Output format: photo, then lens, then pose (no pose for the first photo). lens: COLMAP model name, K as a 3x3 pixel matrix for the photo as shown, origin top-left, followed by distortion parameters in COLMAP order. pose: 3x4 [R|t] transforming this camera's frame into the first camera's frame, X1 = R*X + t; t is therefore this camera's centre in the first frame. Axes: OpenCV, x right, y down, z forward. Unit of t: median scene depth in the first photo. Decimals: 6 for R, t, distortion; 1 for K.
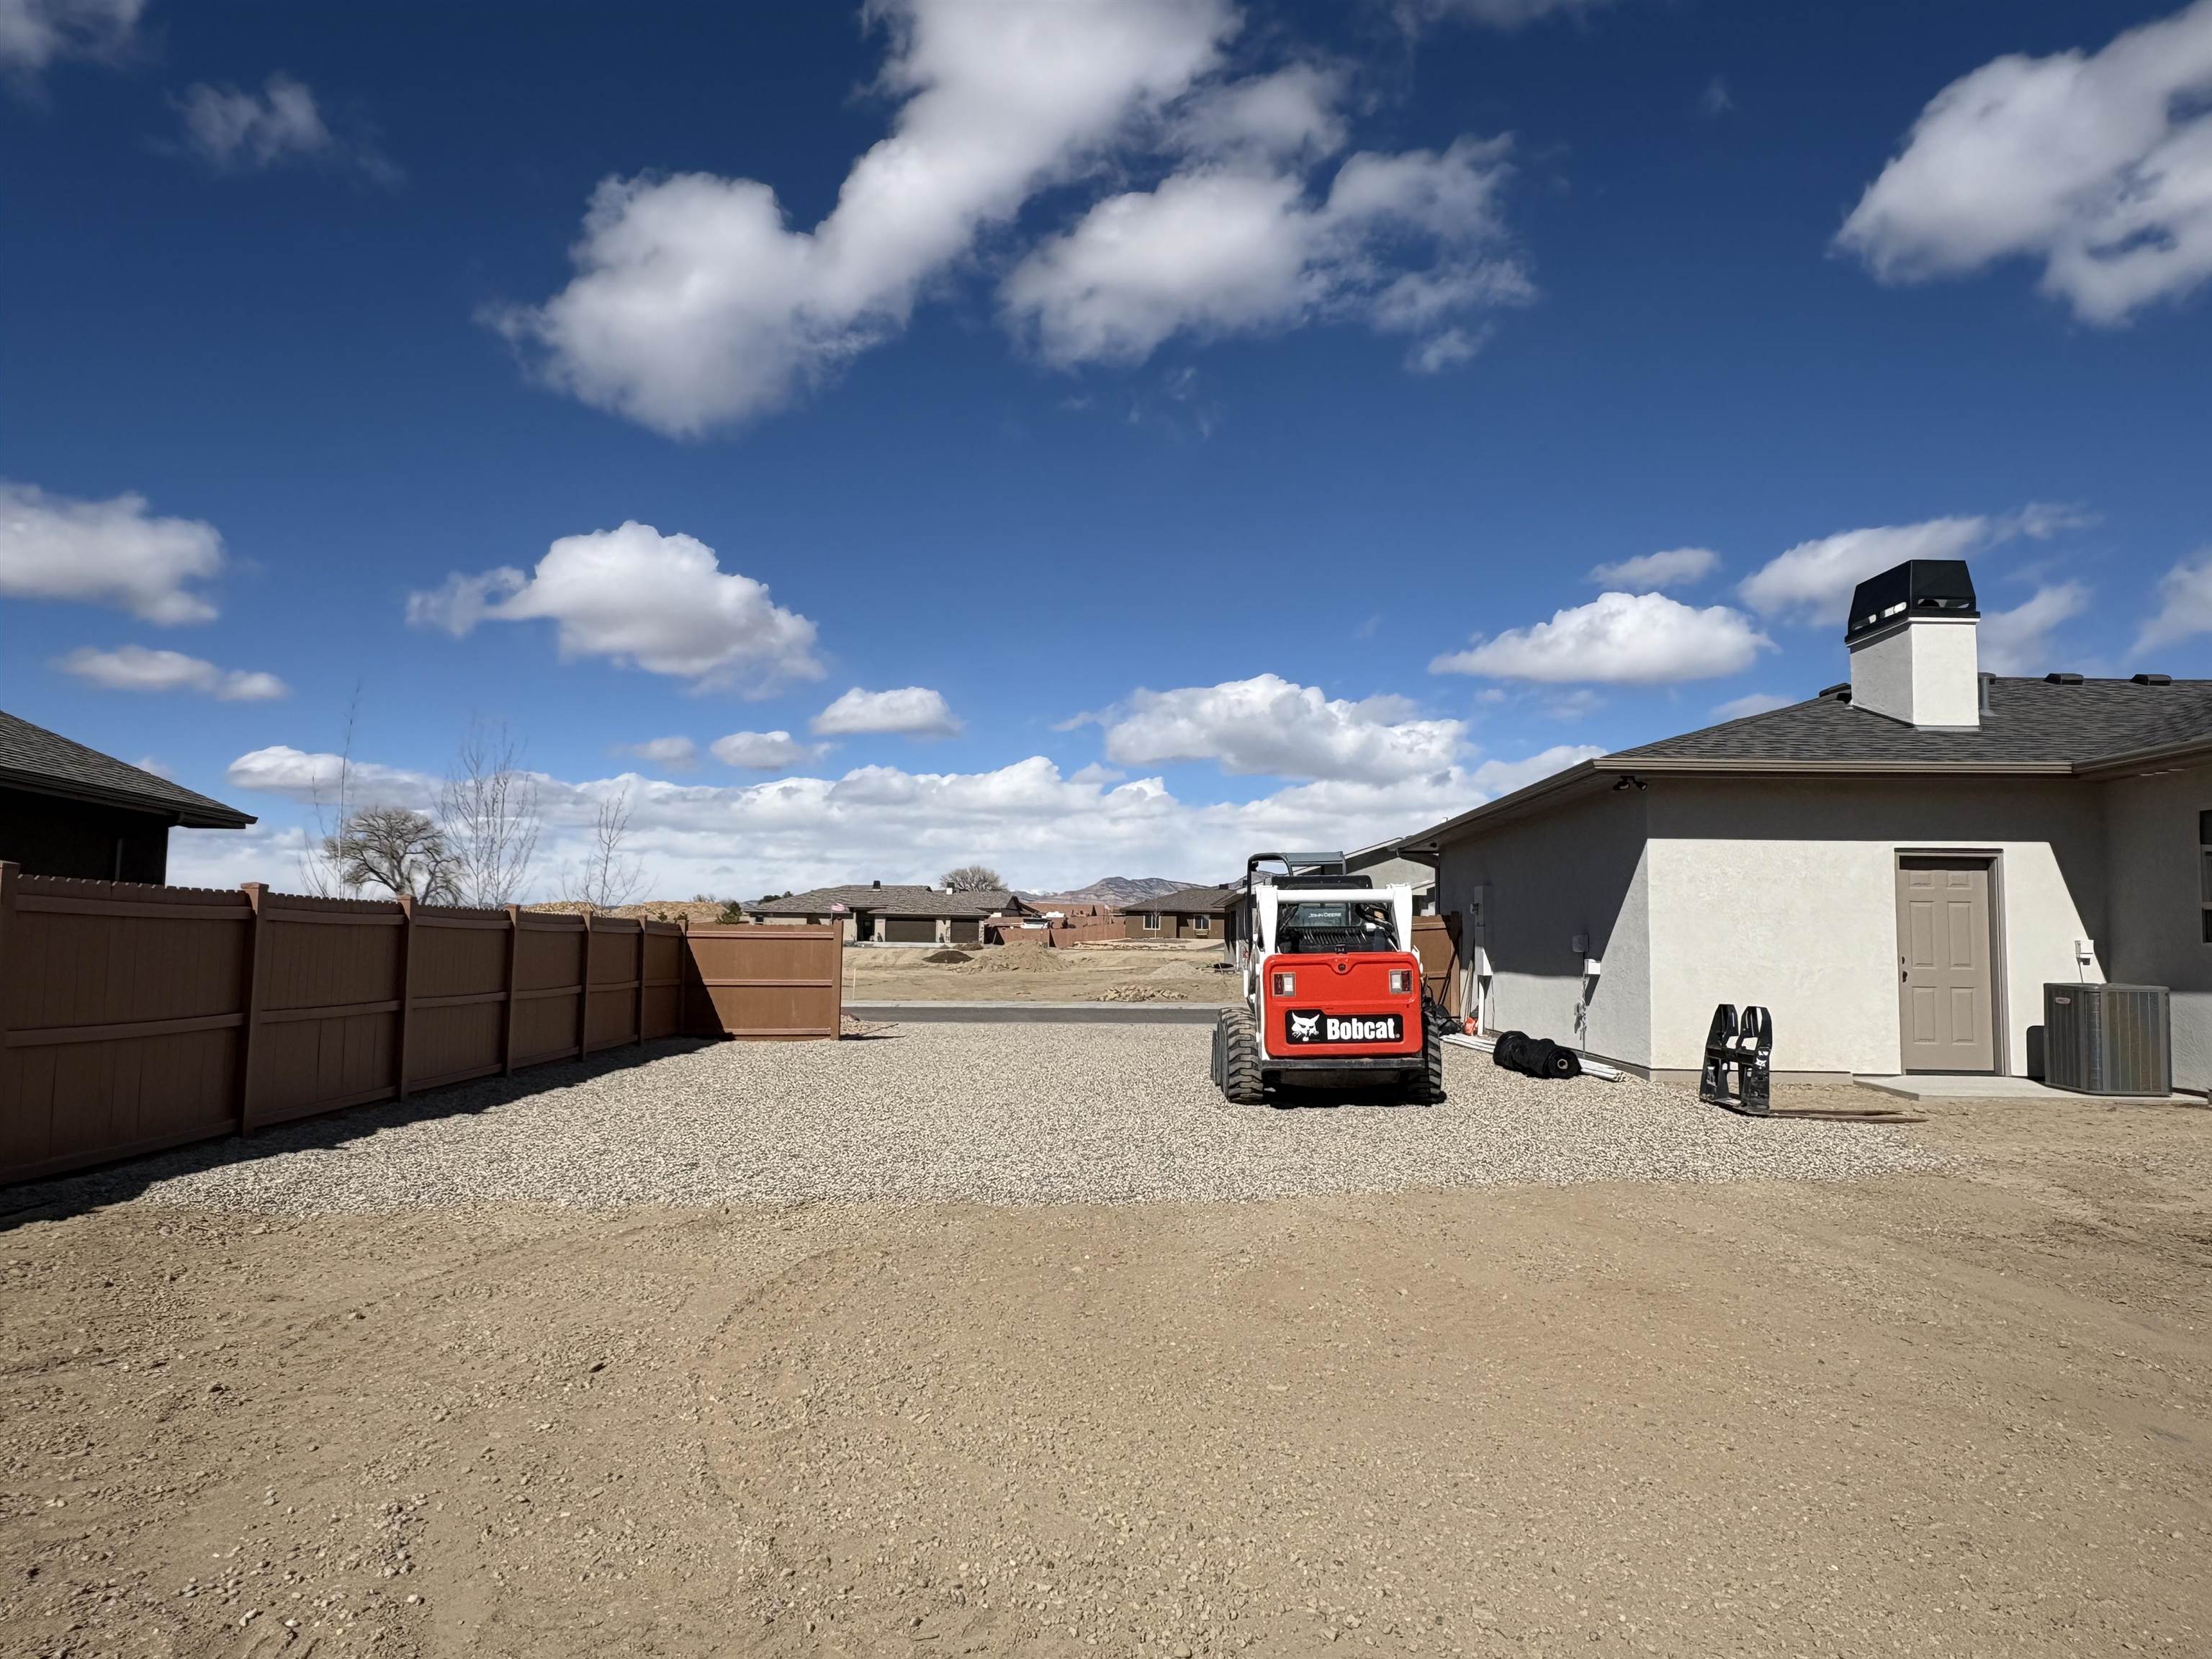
lens RADIAL K [[1423.9, 0, 1107.6], [0, 1423.9, 835.2], [0, 0, 1]] dist [0.005554, 0.001578]
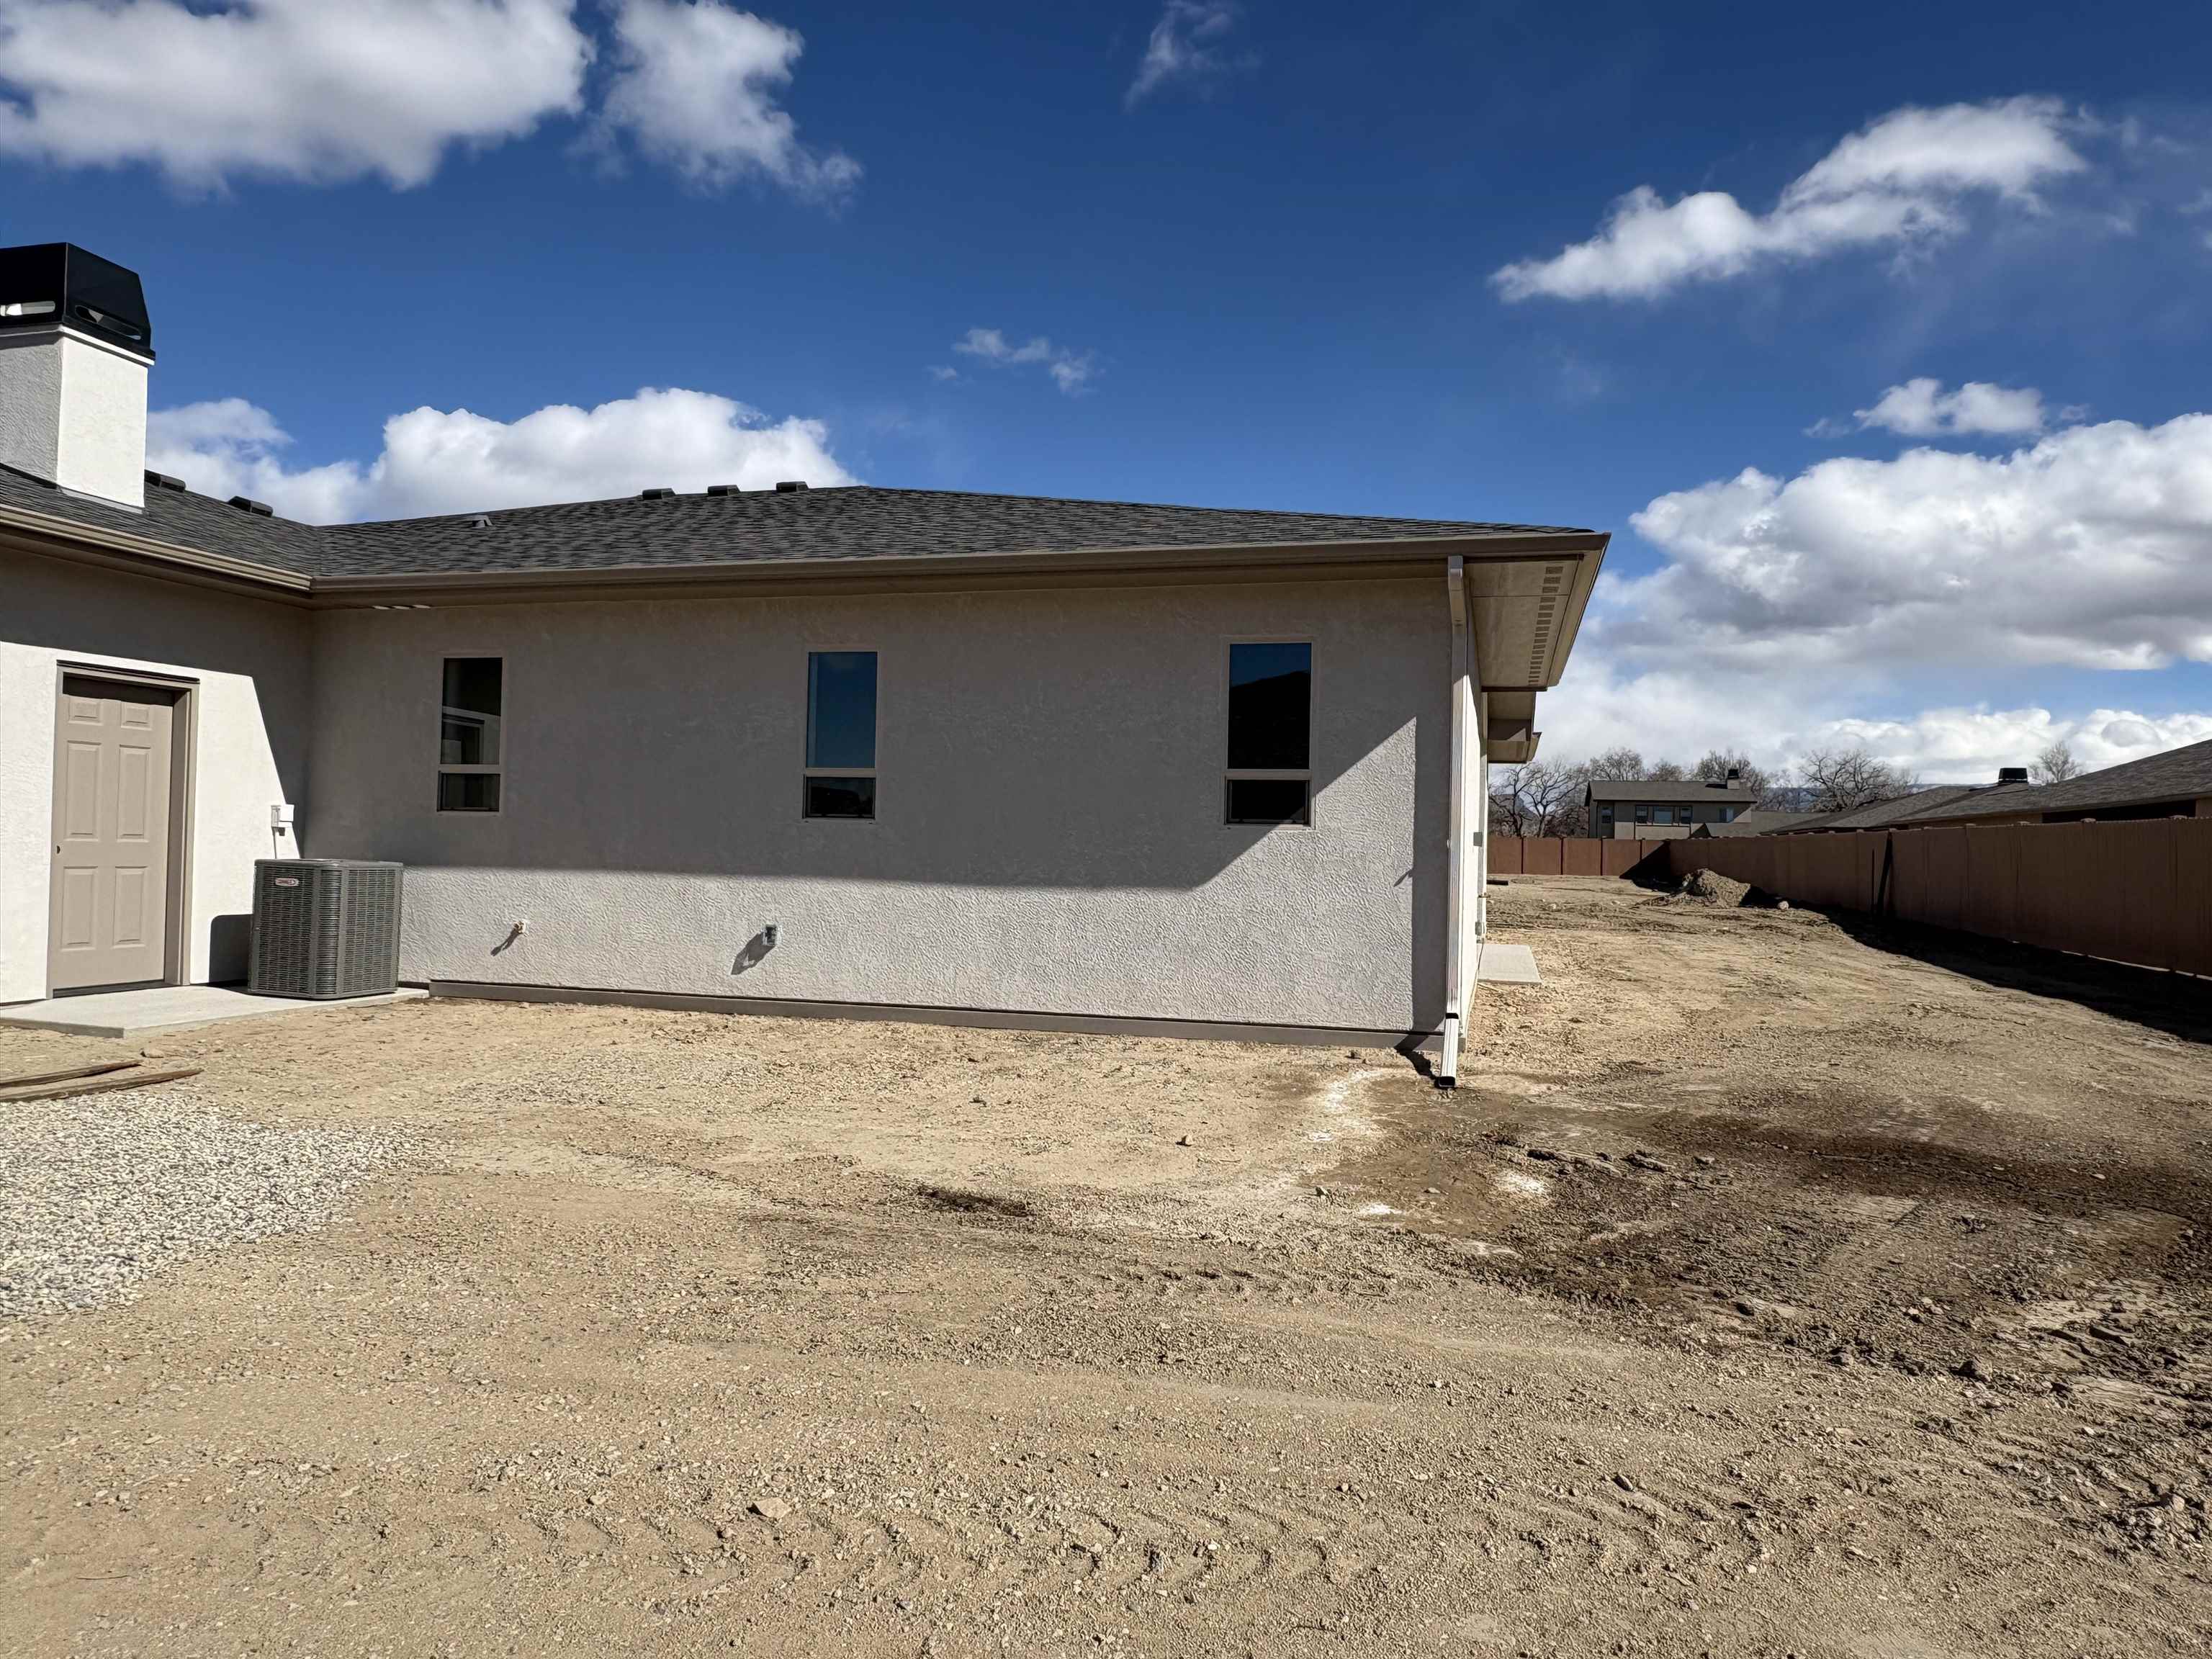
lens RADIAL K [[1423.9, 0, 1102.2], [0, 1423.9, 832.4], [0, 0, 1]] dist [0.005554, 0.001578]
pose [[0.251153, 0.005255, 0.967933, 0.031190], [-0.093646, 0.995426, 0.018894, 0.031085], [-0.963407, -0.095388, 0.250497, 0.361516]]
